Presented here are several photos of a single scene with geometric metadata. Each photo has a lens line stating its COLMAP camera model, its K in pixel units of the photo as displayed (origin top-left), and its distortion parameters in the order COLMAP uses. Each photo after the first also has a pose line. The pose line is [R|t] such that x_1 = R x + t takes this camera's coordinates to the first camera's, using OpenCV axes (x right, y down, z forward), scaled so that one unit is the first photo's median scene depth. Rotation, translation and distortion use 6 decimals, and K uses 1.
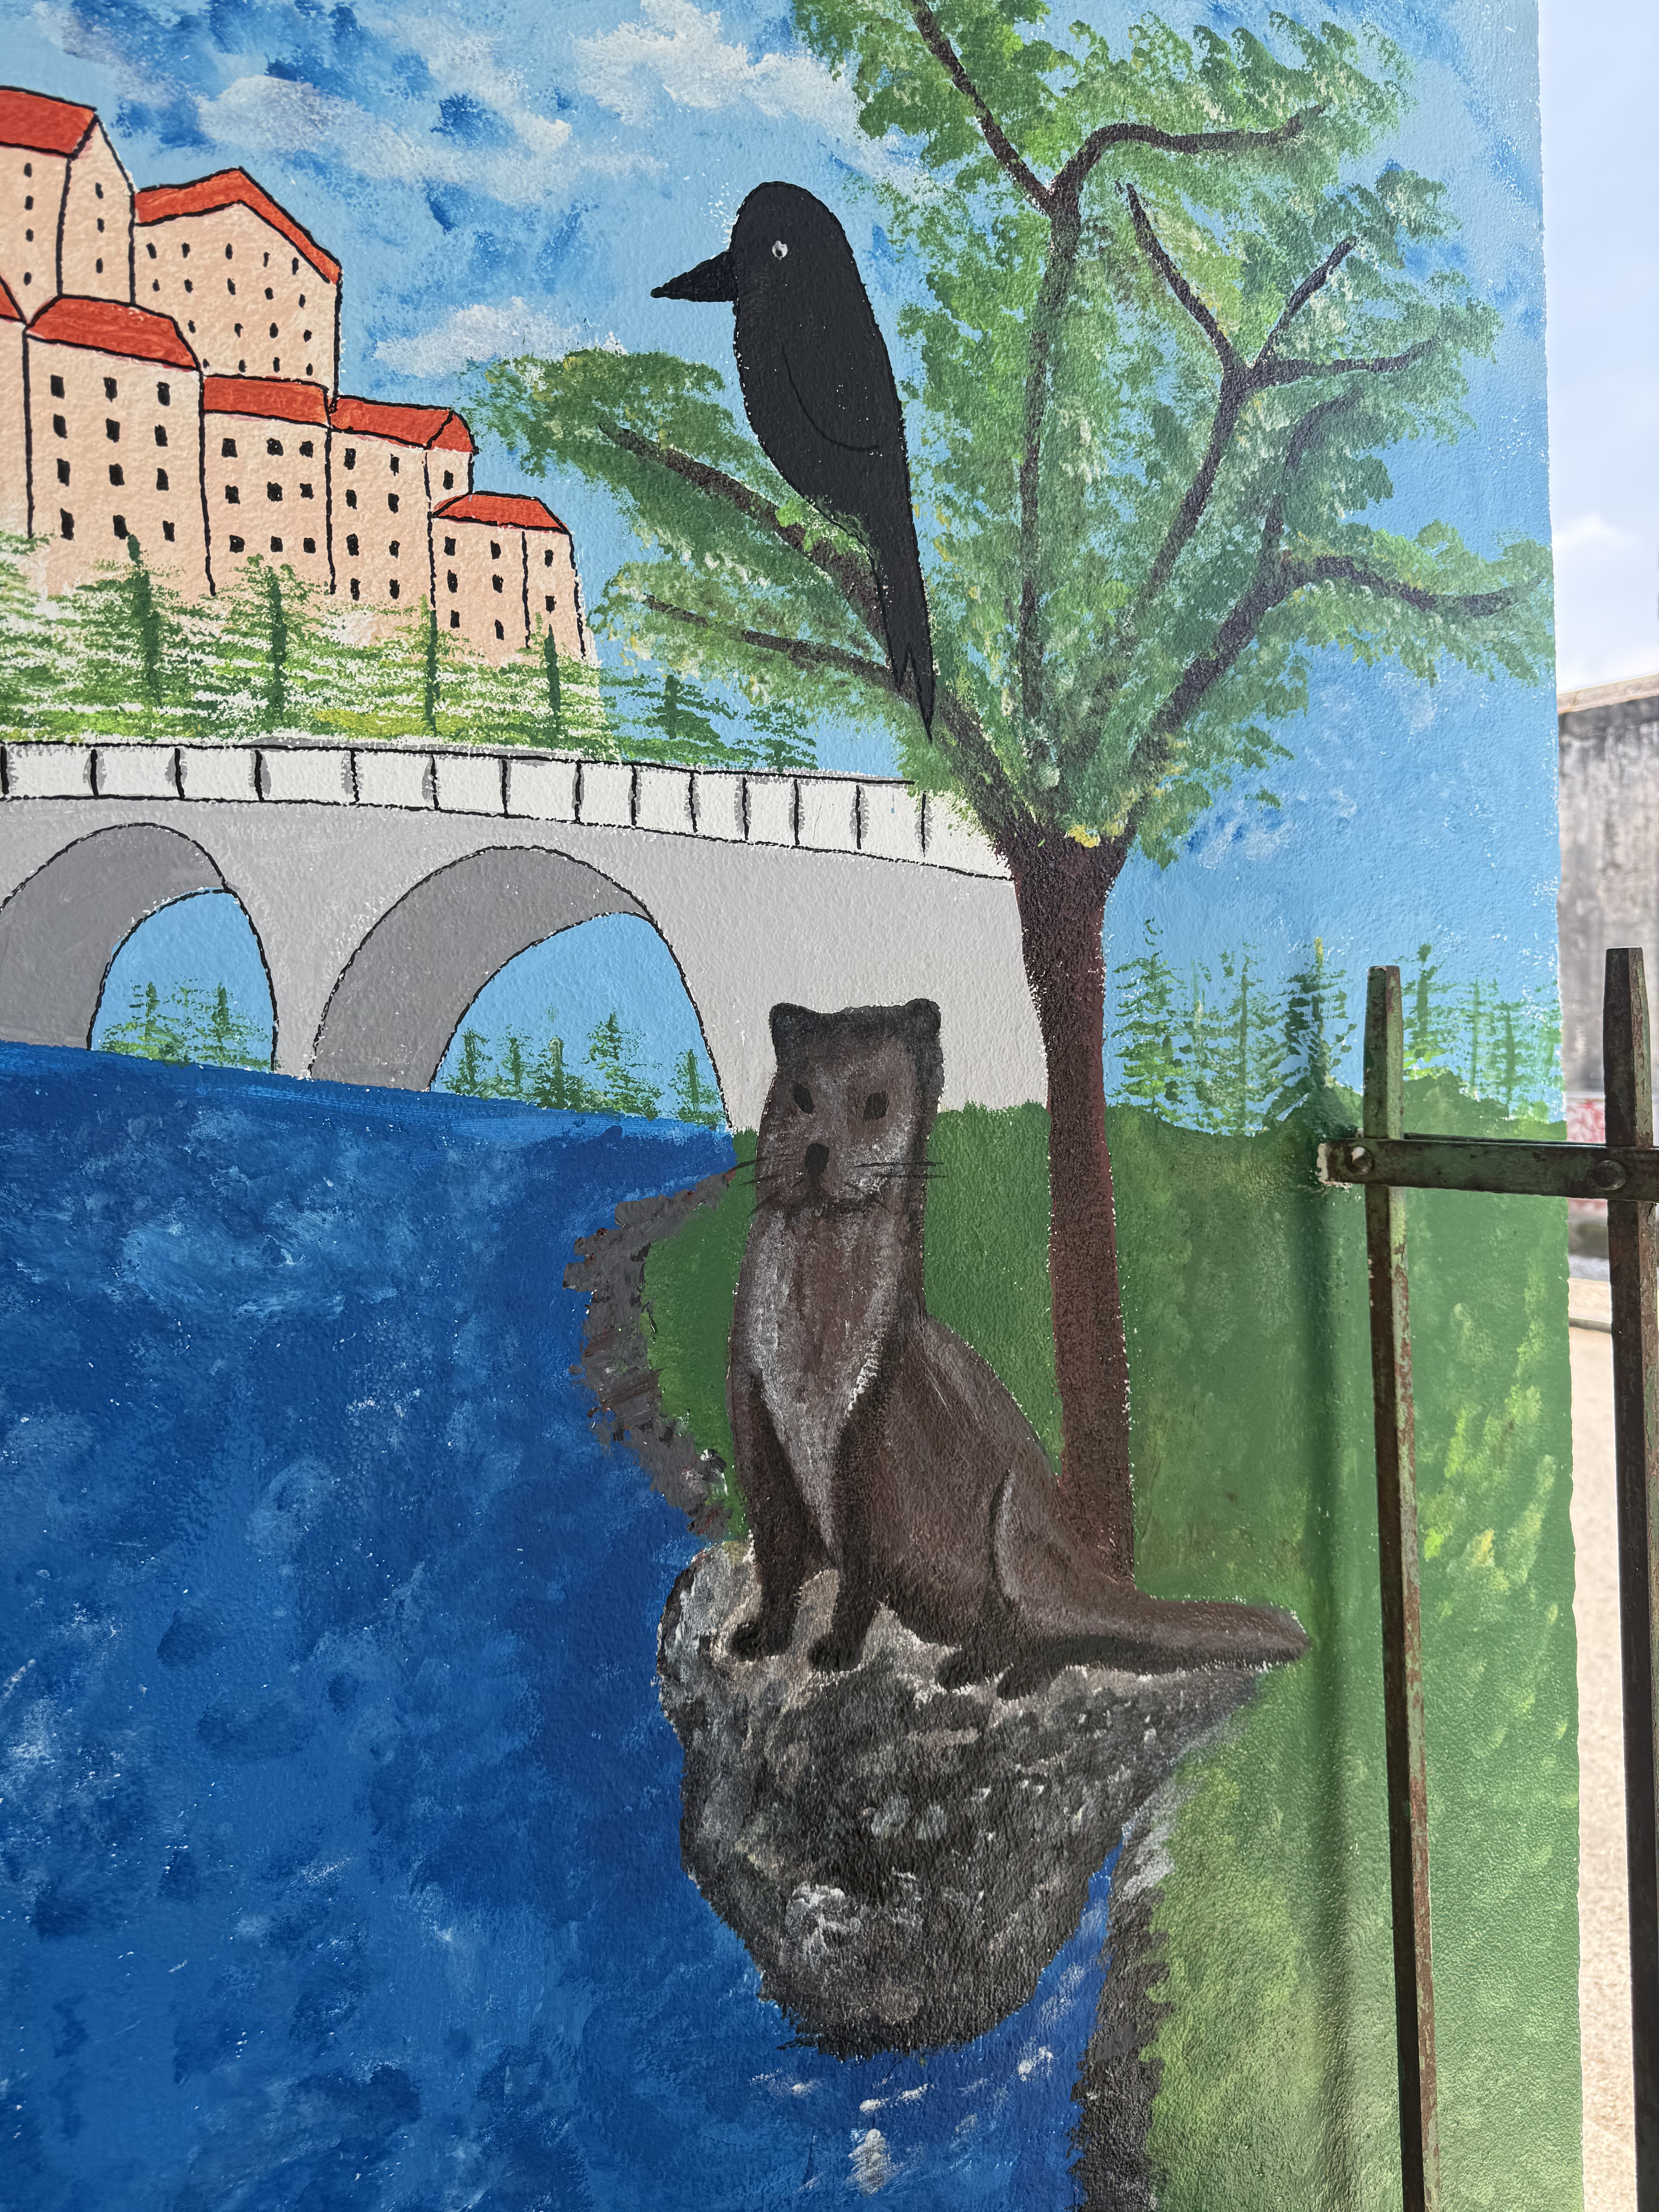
lens RADIAL K [[1567.7, 0, 829.5], [0, 1567.7, 1106.0], [0, 0, 1]] dist [-0.006319, -0.001708]
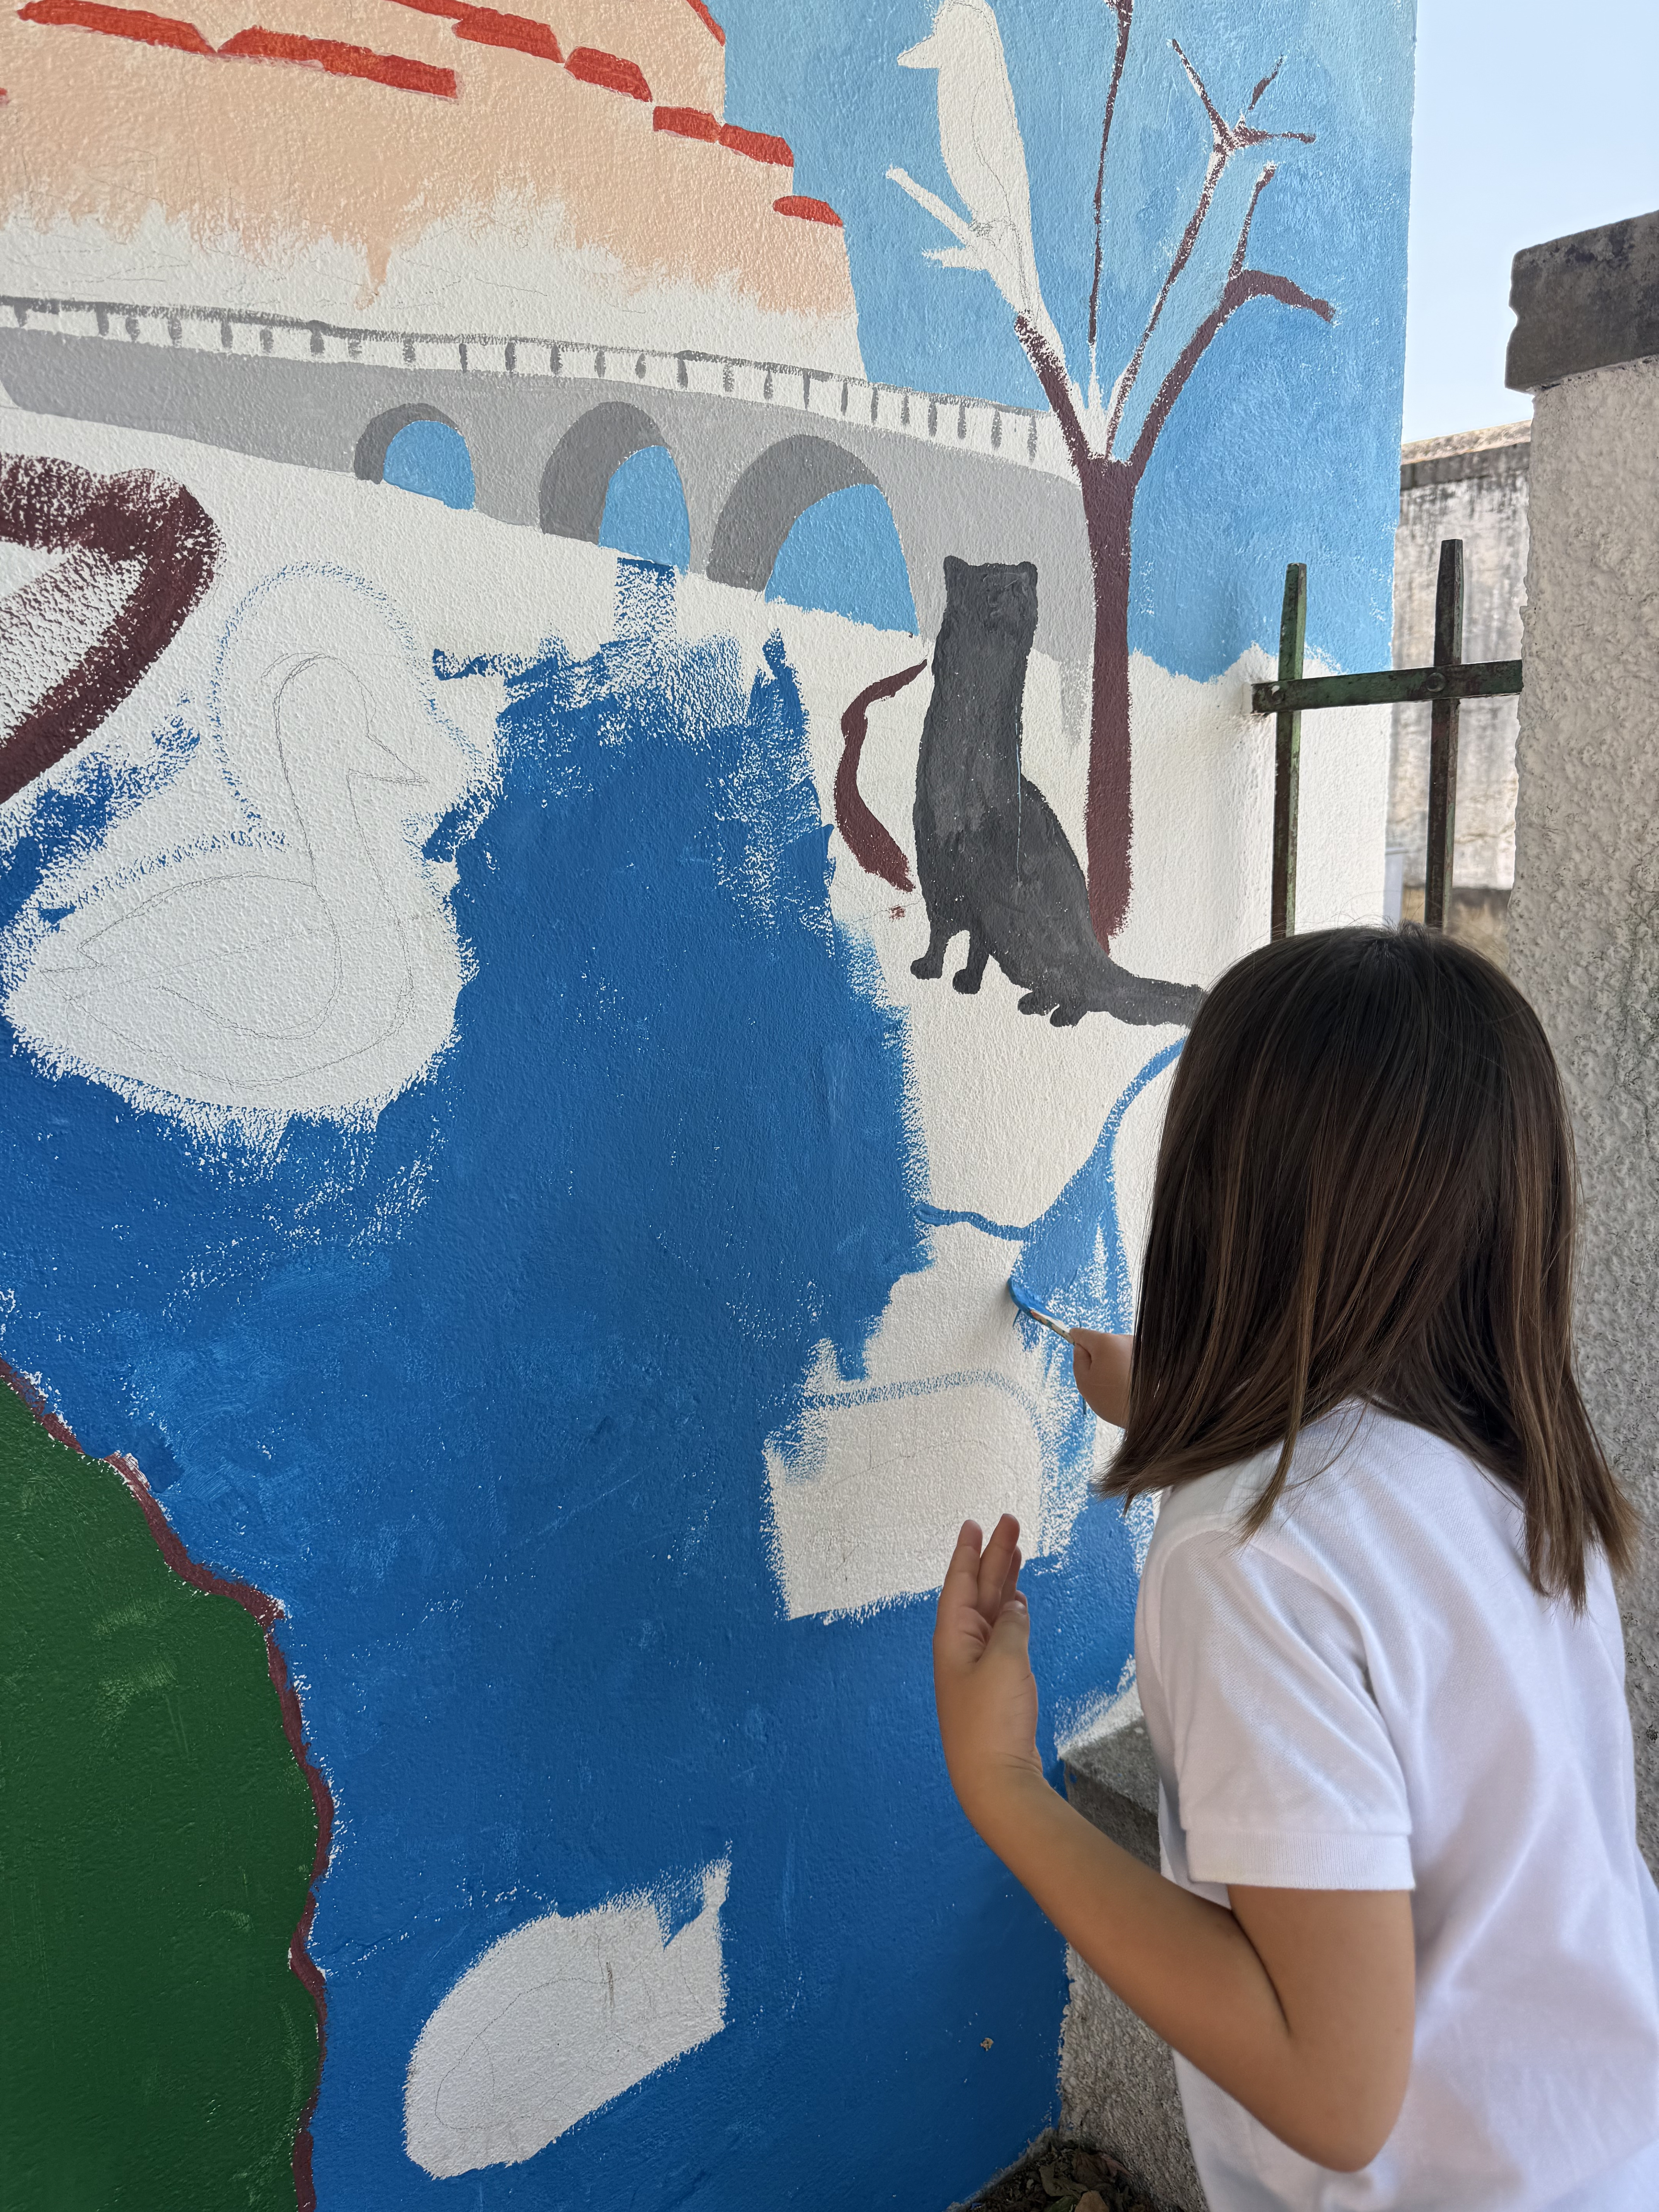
lens RADIAL K [[1567.7, 0, 829.5], [0, 1567.7, 1106.0], [0, 0, 1]] dist [-0.006319, -0.001708]
pose [[0.988291, -0.018439, 0.151465, -0.384416], [-0.004780, 0.988442, 0.151522, 0.232473], [-0.152508, -0.150471, 0.976780, -0.572808]]
